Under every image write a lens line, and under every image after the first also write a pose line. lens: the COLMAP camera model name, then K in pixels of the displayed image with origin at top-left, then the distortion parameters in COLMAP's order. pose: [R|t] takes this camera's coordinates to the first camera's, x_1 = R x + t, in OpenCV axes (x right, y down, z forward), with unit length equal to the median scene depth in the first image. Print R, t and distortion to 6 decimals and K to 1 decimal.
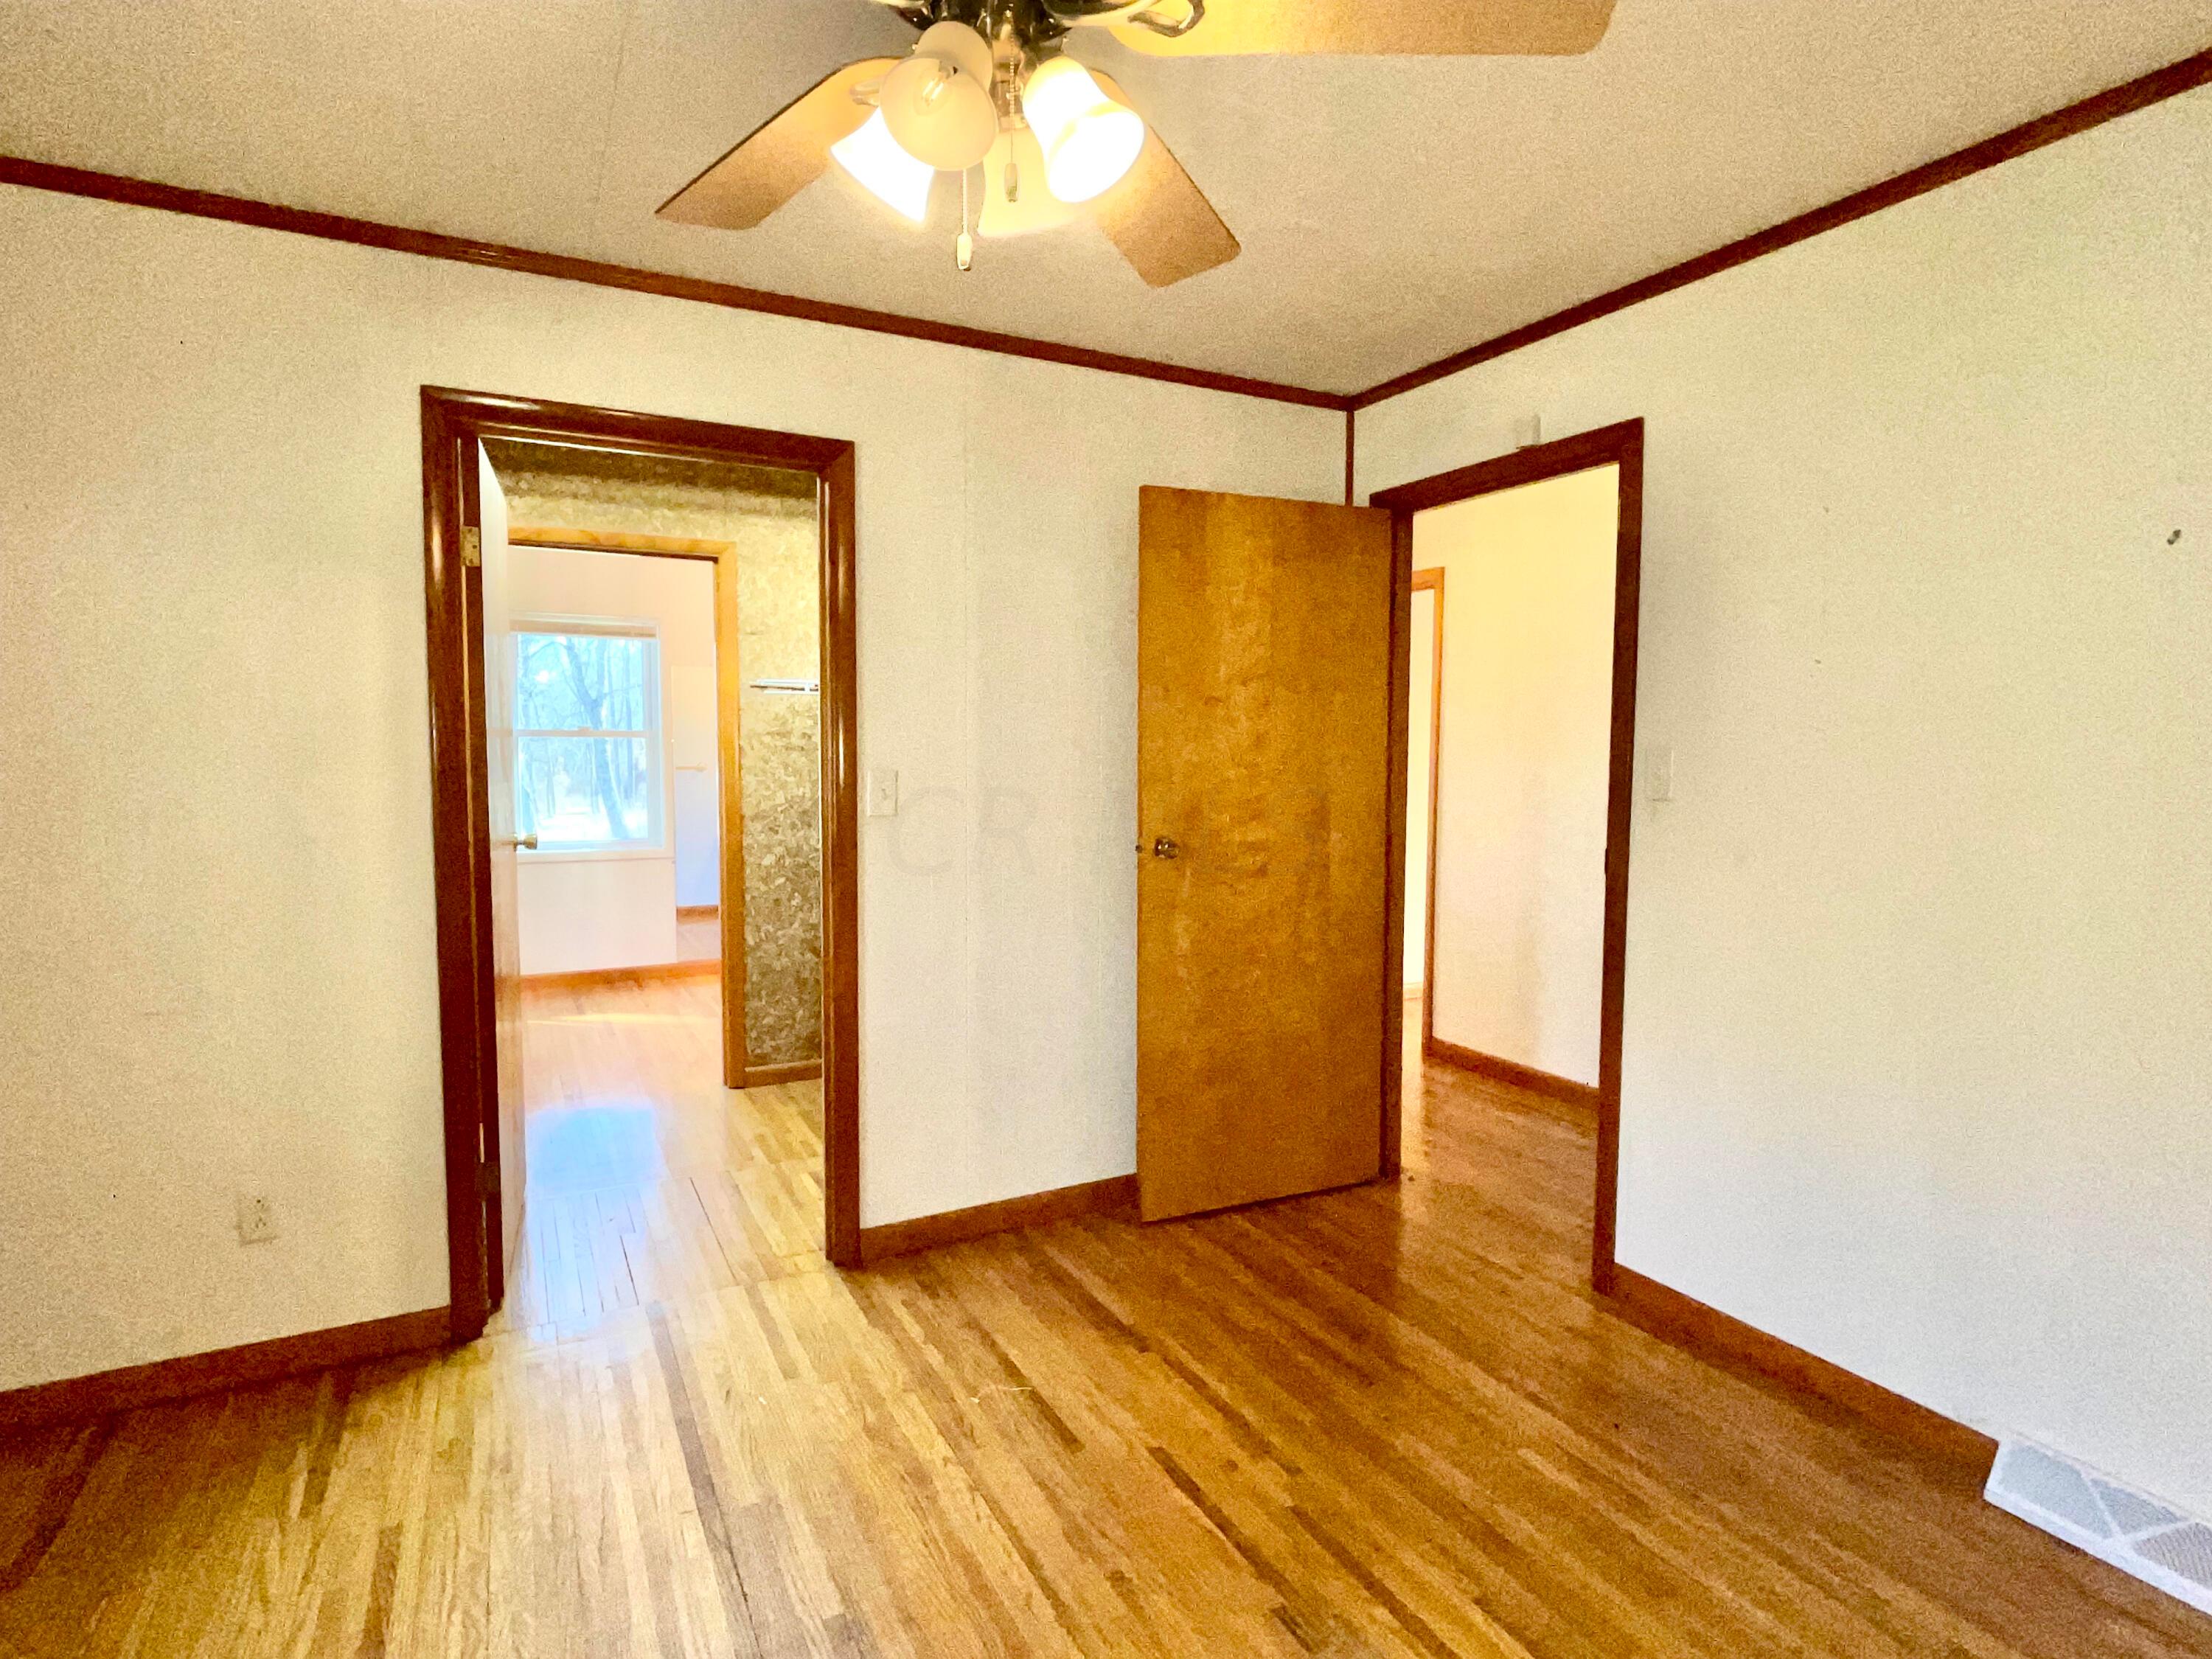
lens RADIAL K [[1161.9, 0, 1106.0], [0, 1161.9, 829.5], [0, 0, 1]] dist [0.006200, 0.000181]
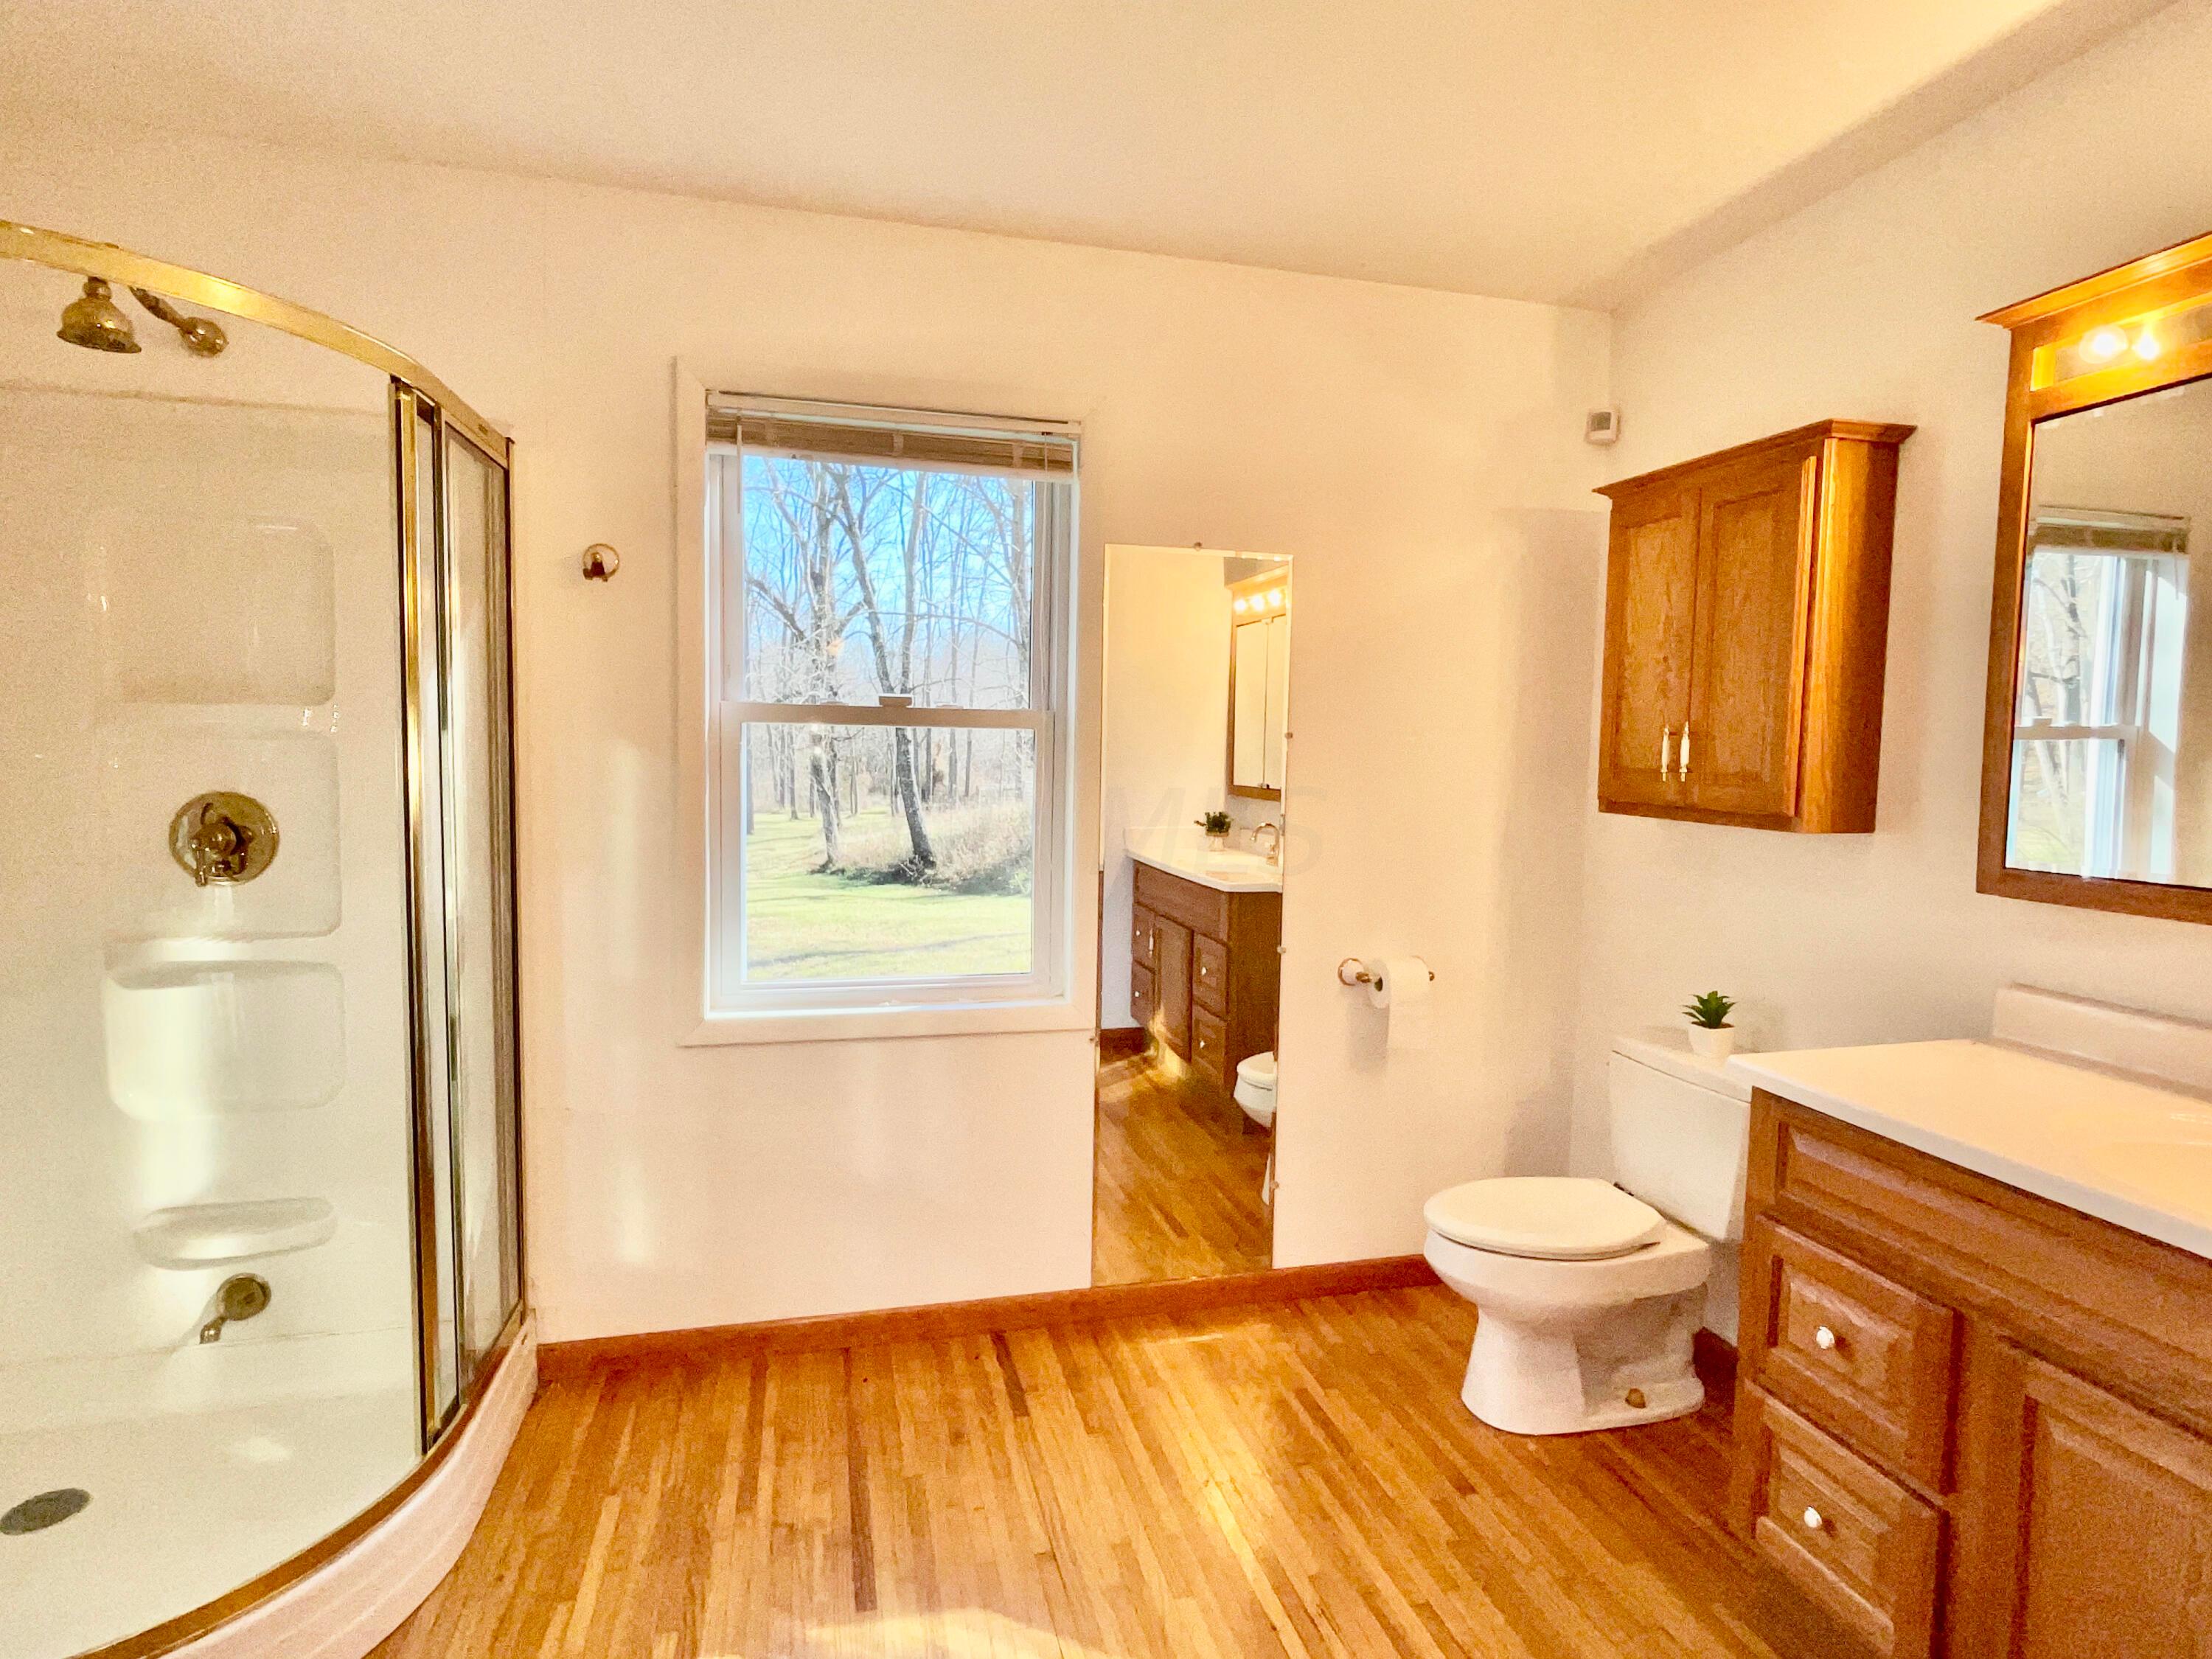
lens RADIAL K [[1161.9, 0, 1106.0], [0, 1161.9, 829.5], [0, 0, 1]] dist [0.006200, 0.000181]
pose [[0.972786, 0.027983, -0.230010, -0.408134], [-0.028864, 0.999583, -0.000465, -0.064646], [0.229901, 0.007091, 0.973188, 0.900329]]
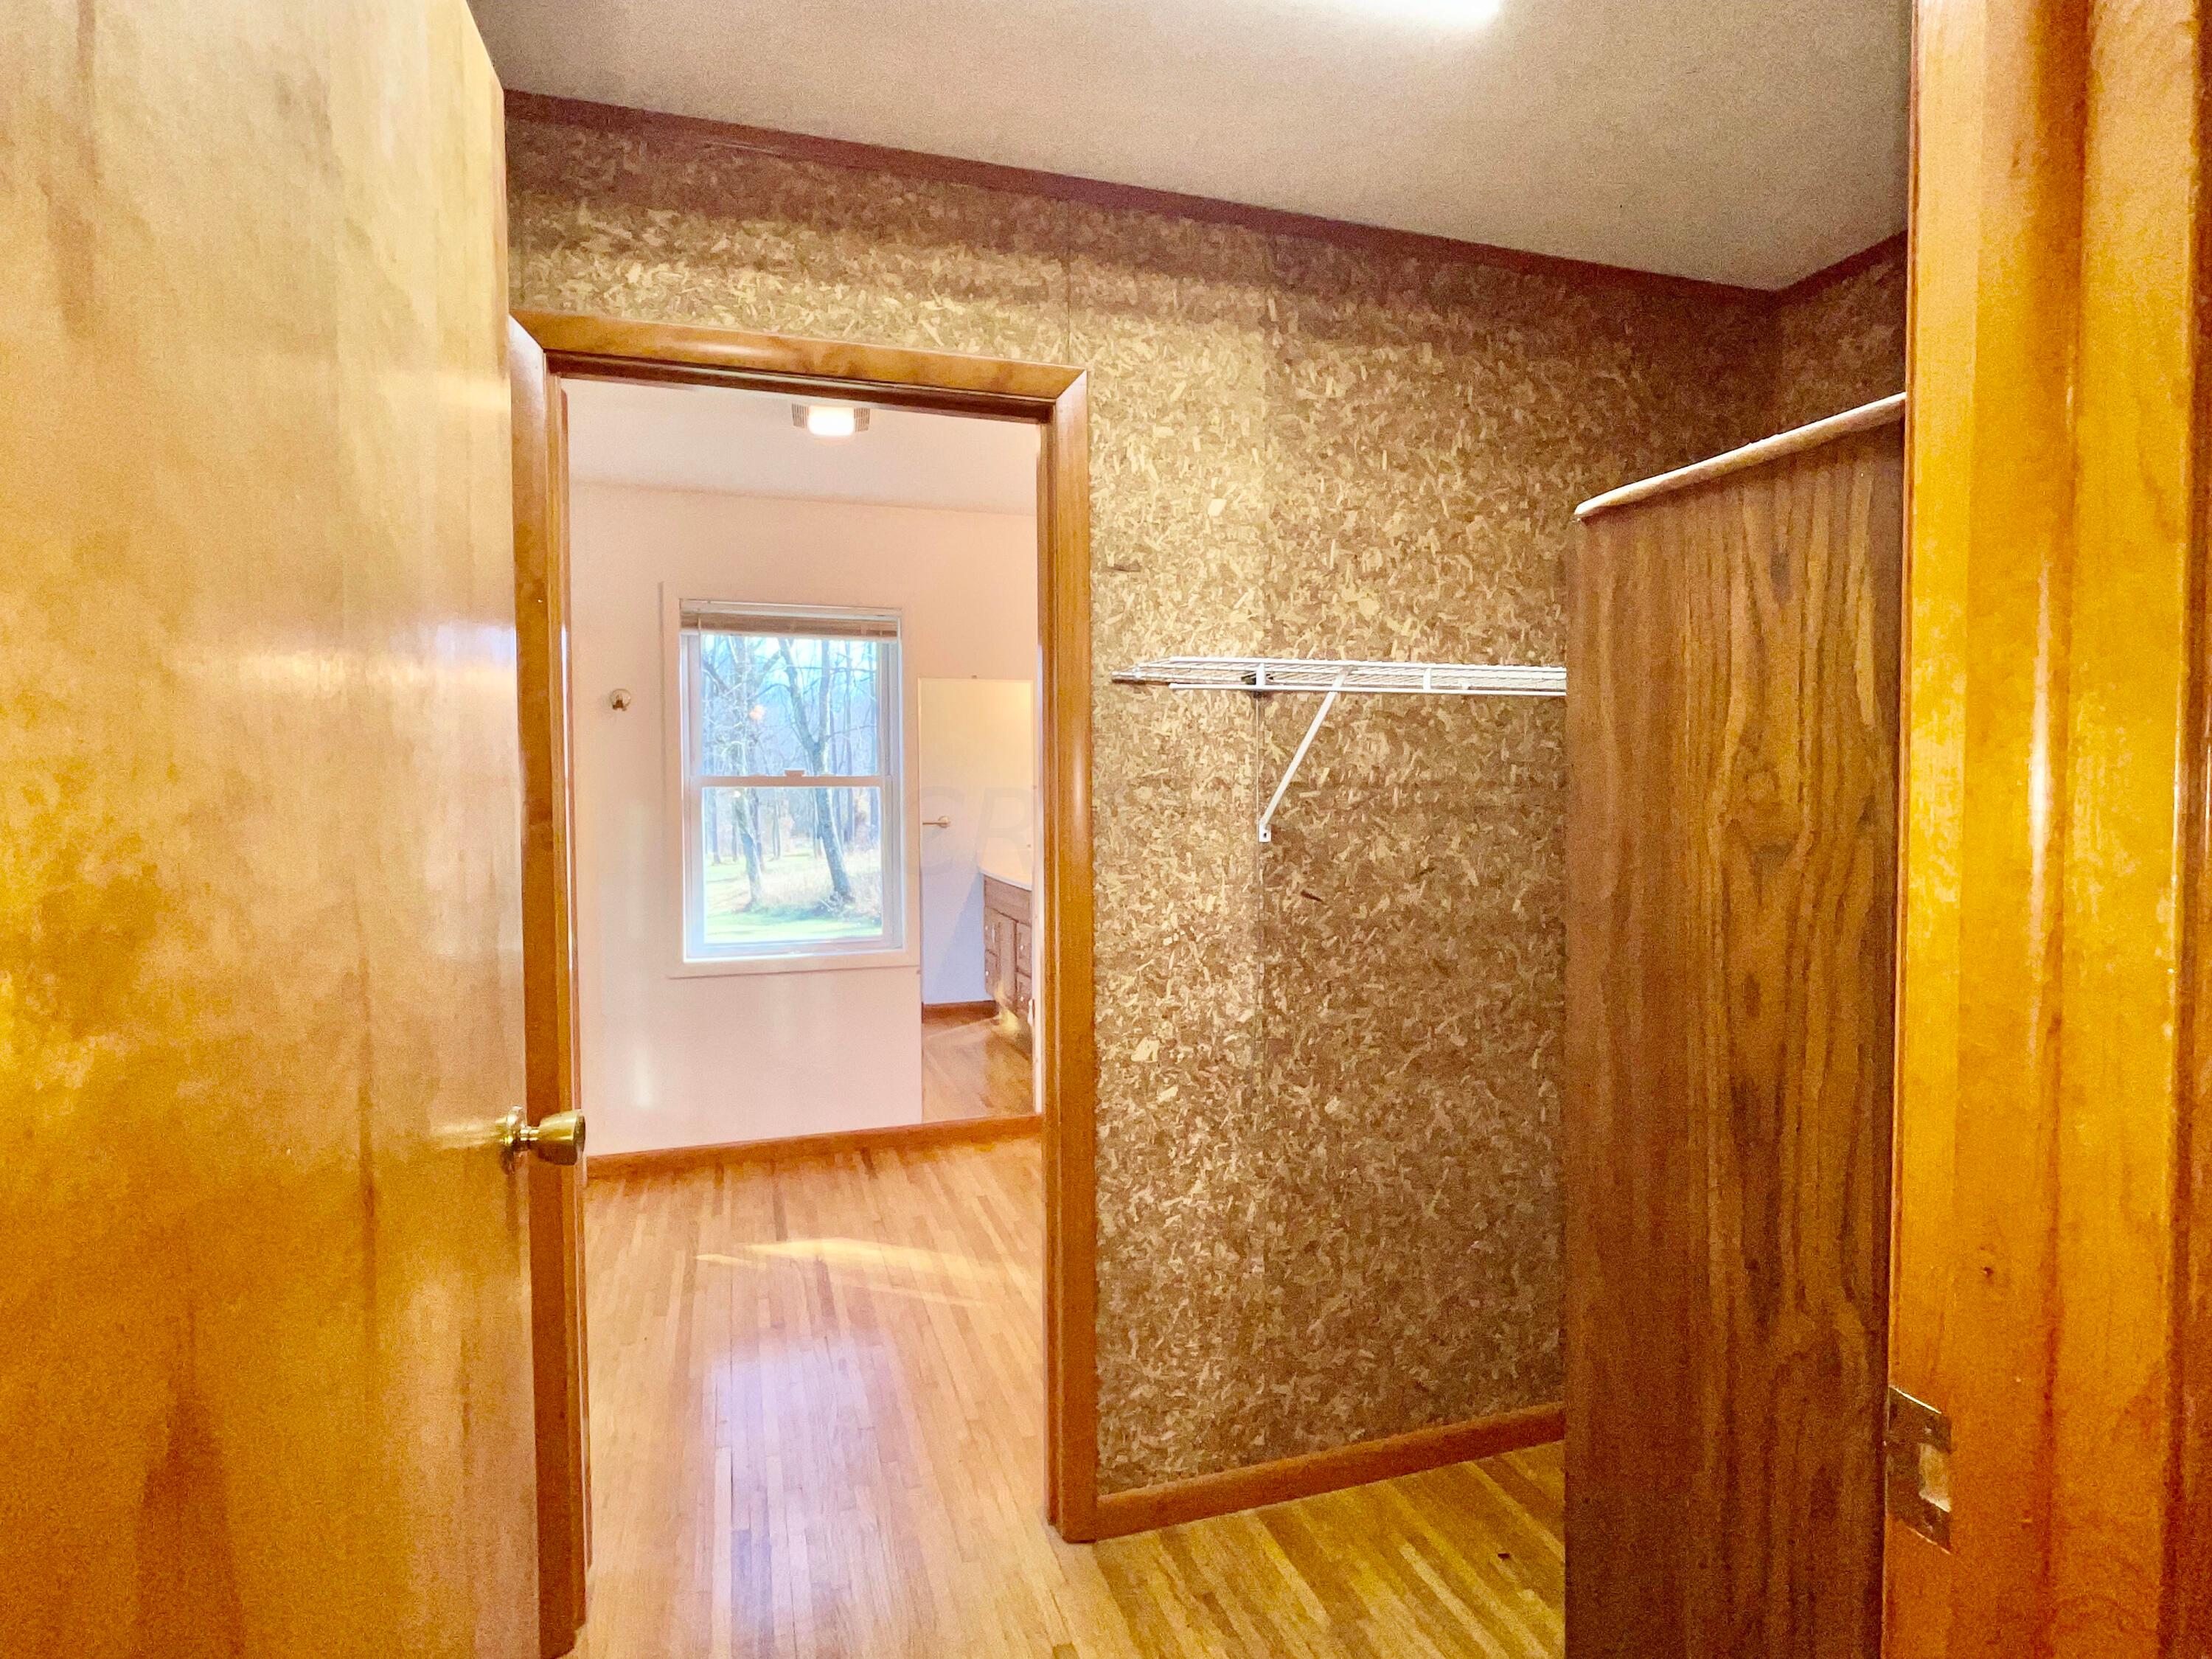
lens RADIAL K [[1161.9, 0, 1106.0], [0, 1161.9, 829.5], [0, 0, 1]] dist [0.006200, 0.000181]
pose [[0.985501, -0.003529, -0.169634, -0.224982], [-0.002058, 0.999462, -0.032746, -0.047274], [0.169658, 0.032620, 0.984963, 0.530011]]
